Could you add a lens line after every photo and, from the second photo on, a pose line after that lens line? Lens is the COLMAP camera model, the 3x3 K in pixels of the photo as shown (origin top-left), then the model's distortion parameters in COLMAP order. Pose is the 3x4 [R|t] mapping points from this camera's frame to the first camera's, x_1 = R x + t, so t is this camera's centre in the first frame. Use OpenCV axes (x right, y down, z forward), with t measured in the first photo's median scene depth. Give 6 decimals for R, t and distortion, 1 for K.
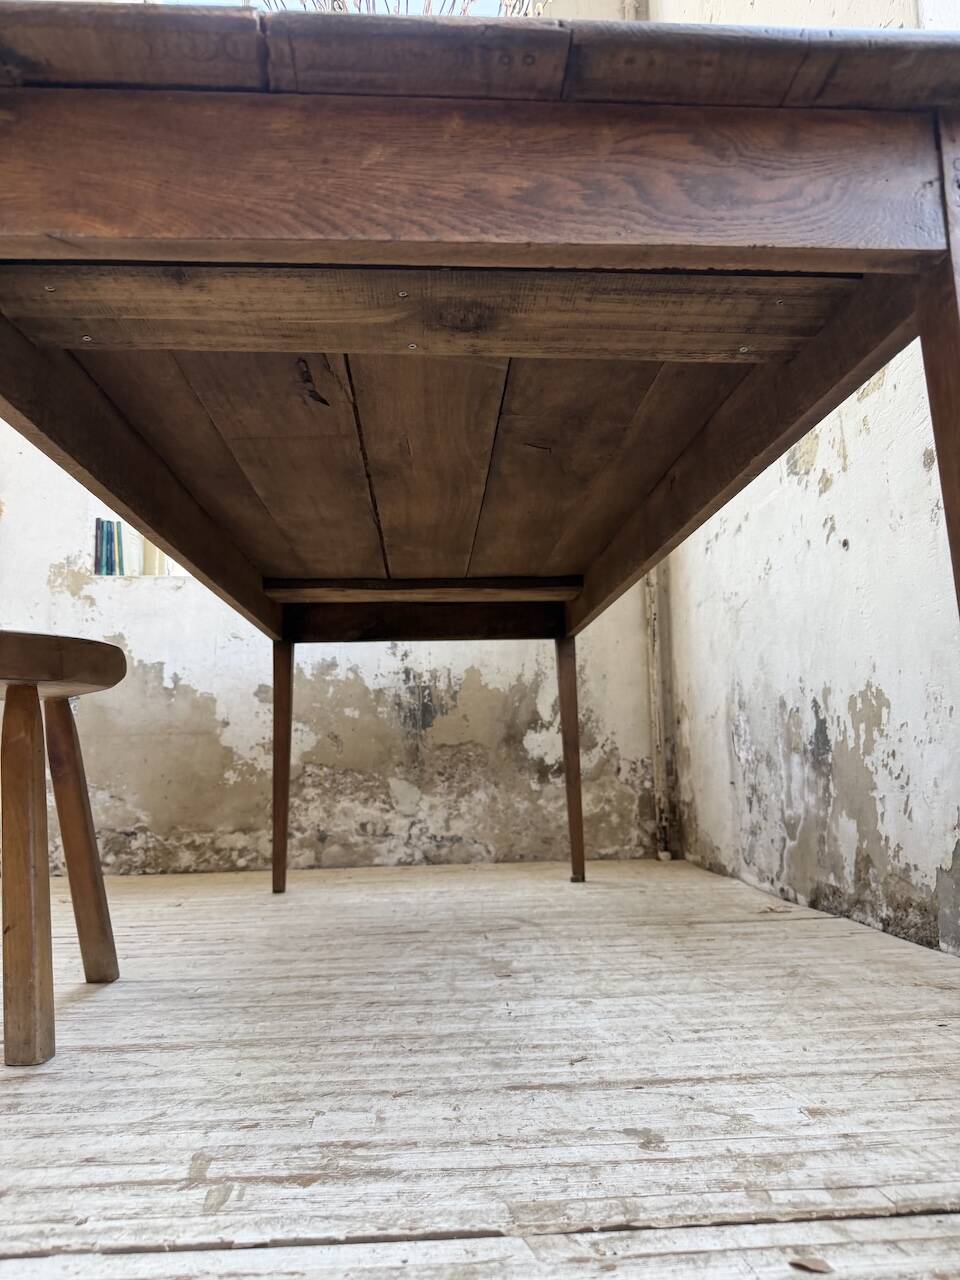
lens RADIAL K [[901.0, 0, 482.4], [0, 901.0, 645.0], [0, 0, 1]] dist [0.122343, -0.172789]
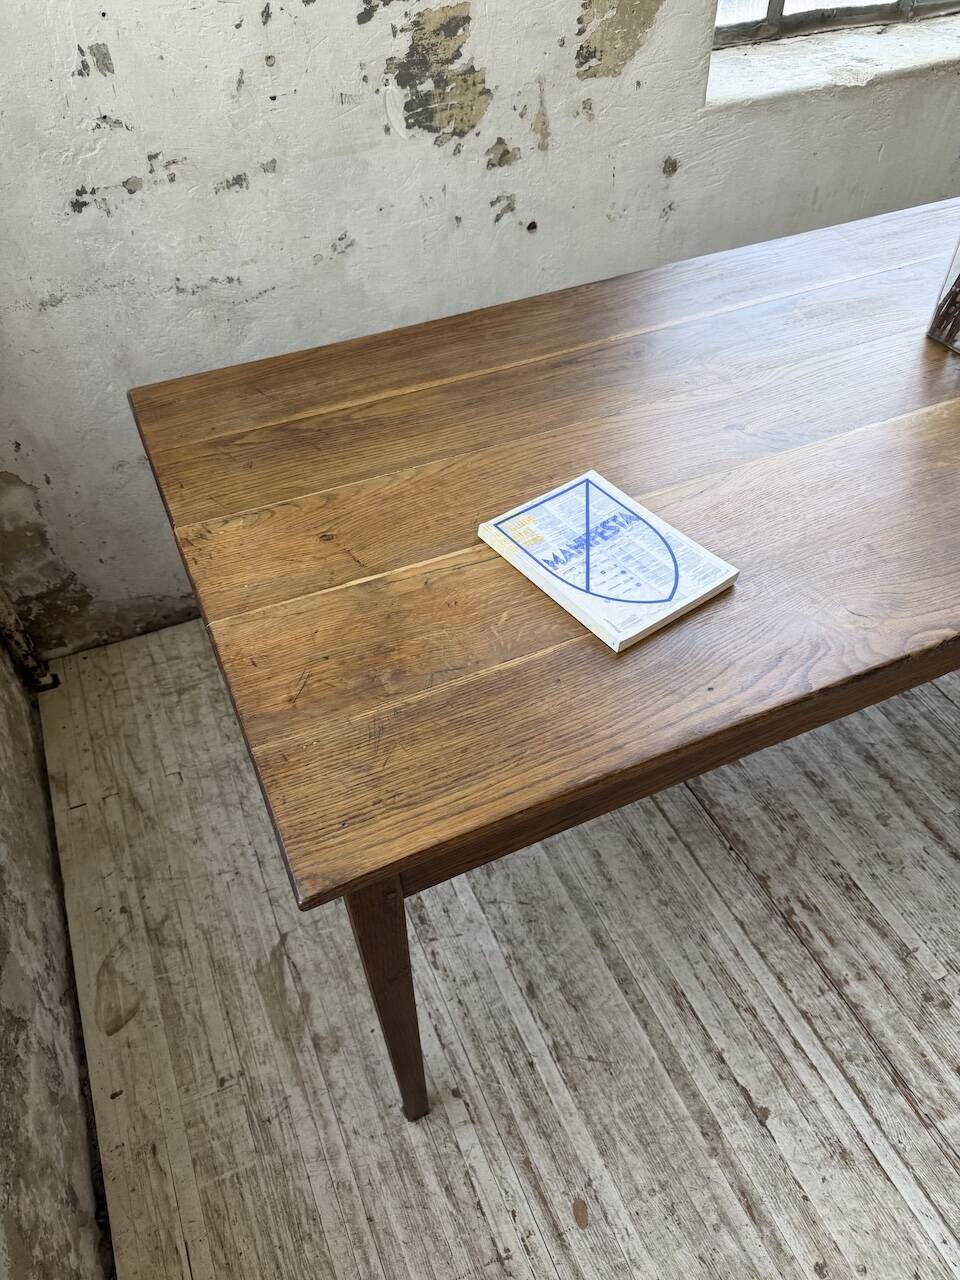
lens RADIAL K [[895.8, 0, 473.2], [0, 895.8, 645.0], [0, 0, 1]] dist [0.074549, -0.107657]
pose [[-0.351091, -0.658776, 0.665394, -0.358264], [-0.090351, 0.731151, 0.676206, -0.283605], [-0.931972, 0.177291, -0.316222, 0.926566]]
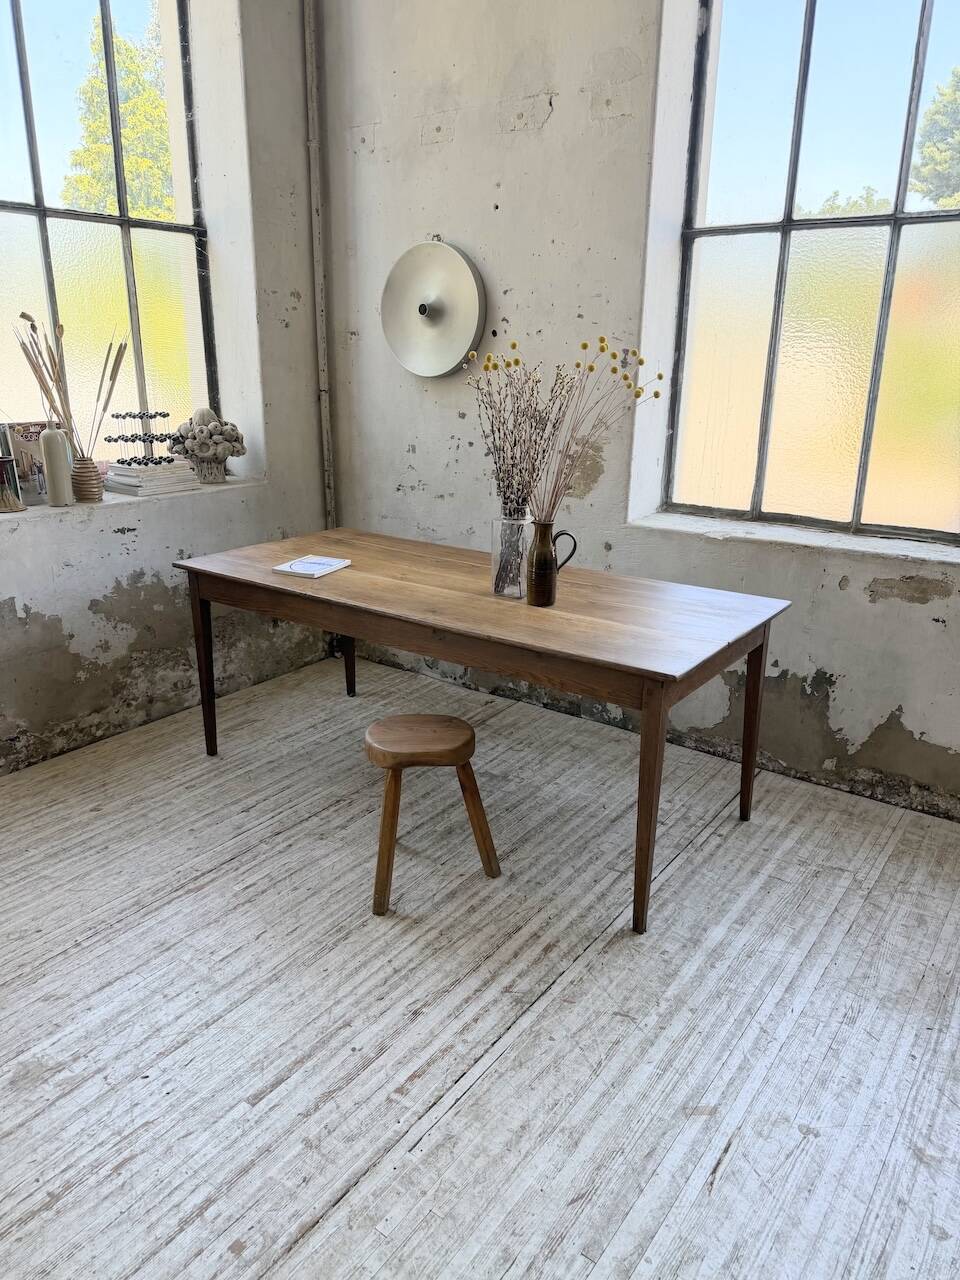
lens RADIAL K [[898.2, 0, 479.1], [0, 898.2, 641.1], [0, 0, 1]] dist [0.075426, -0.113850]
pose [[0.633559, -0.215721, 0.743013, -0.864765], [-0.126655, 0.918471, 0.374659, -0.445746], [-0.763257, -0.331475, 0.554583, -0.100610]]
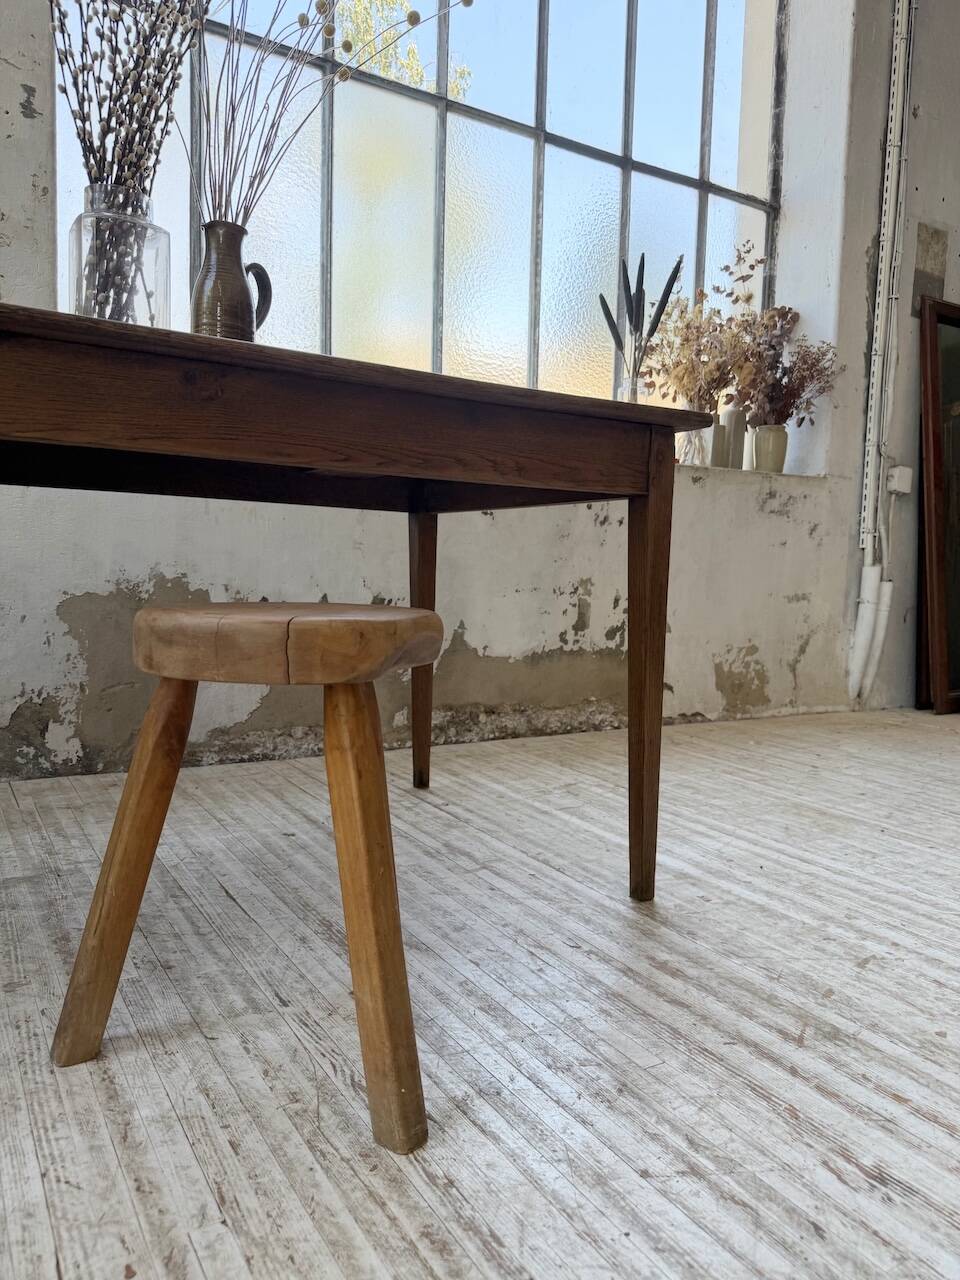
lens RADIAL K [[901.0, 0, 482.4], [0, 901.0, 645.0], [0, 0, 1]] dist [0.122343, -0.172789]
pose [[-0.475713, -0.071919, 0.876656, -0.566922], [-0.139893, 0.990152, 0.005318, 0.002029], [-0.868405, -0.120108, -0.481089, 0.539960]]
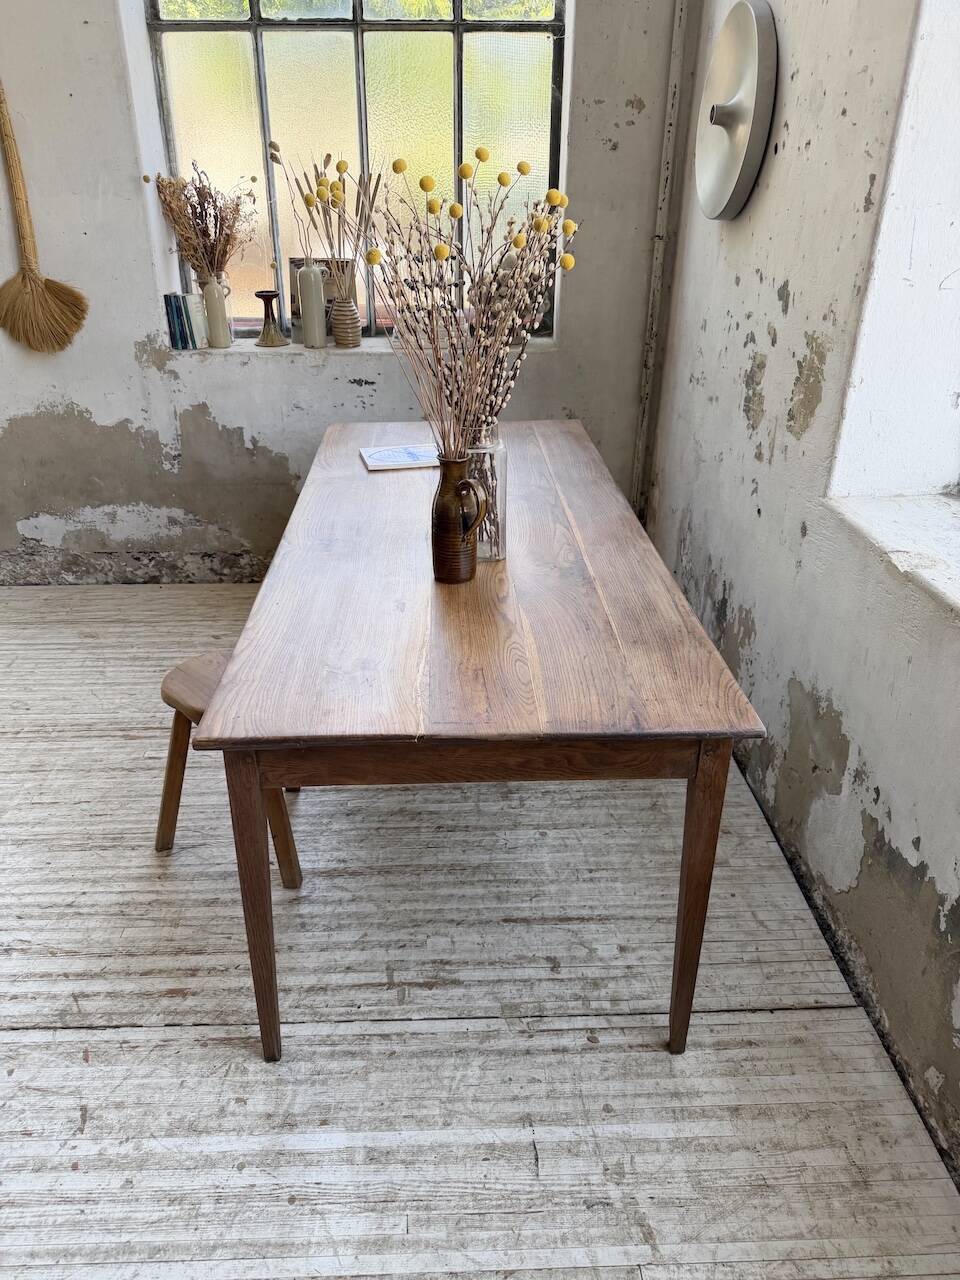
lens RADIAL K [[907.2, 0, 473.9], [0, 907.2, 637.8], [0, 0, 1]] dist [0.034712, -0.048935]
pose [[0.999524, 0.028366, -0.012099, -0.013101], [-0.016409, 0.821380, 0.570146, -0.468815], [0.026111, -0.569676, 0.821454, -0.171390]]
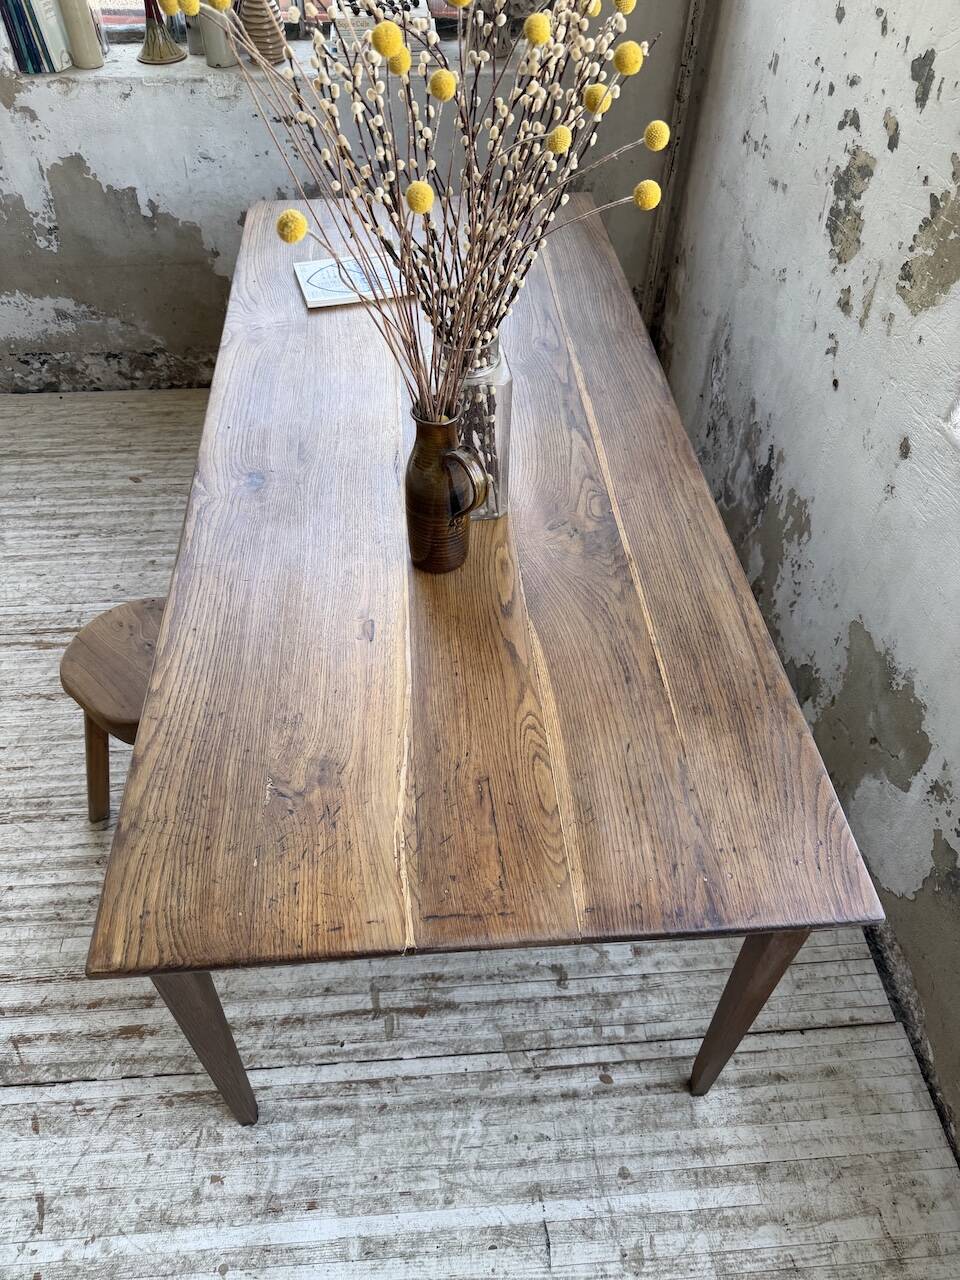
lens RADIAL K [[912.2, 0, 474.6], [0, 912.2, 638.9], [0, 0, 1]] dist [0.003608, -0.007379]
pose [[0.999359, 0.009334, 0.034565, -0.035068], [-0.033696, 0.571515, 0.819900, -0.502212], [-0.012101, -0.820539, 0.571463, 0.100499]]
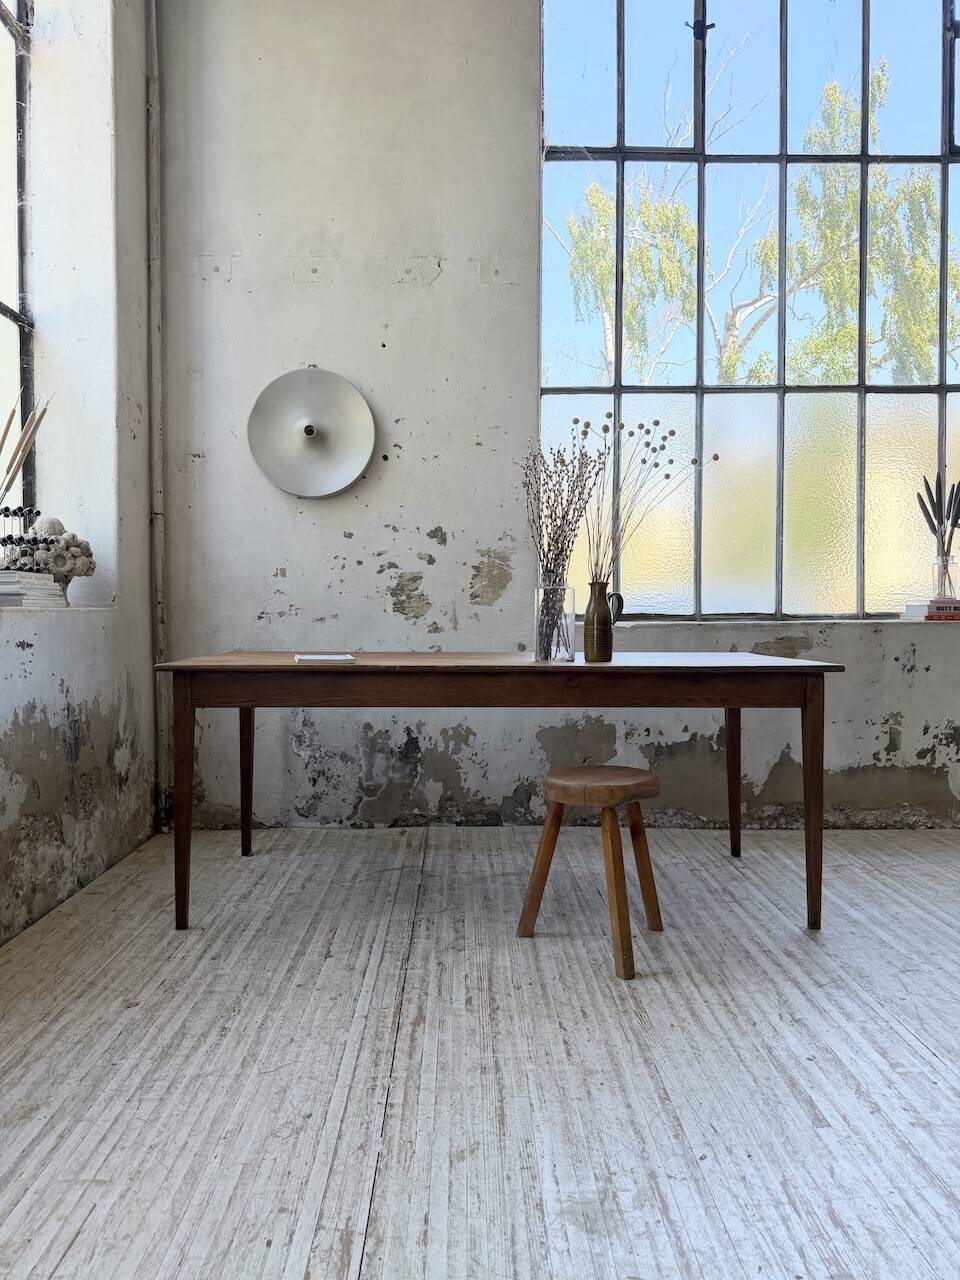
lens RADIAL K [[901.1, 0, 475.9], [0, 901.1, 639.2], [0, 0, 1]] dist [0.044494, -0.063744]
pose [[0.043283, -0.008589, 0.999026, -1.127641], [-0.137073, 0.990455, 0.014454, -0.129043], [-0.989615, -0.137565, 0.041692, 0.540581]]
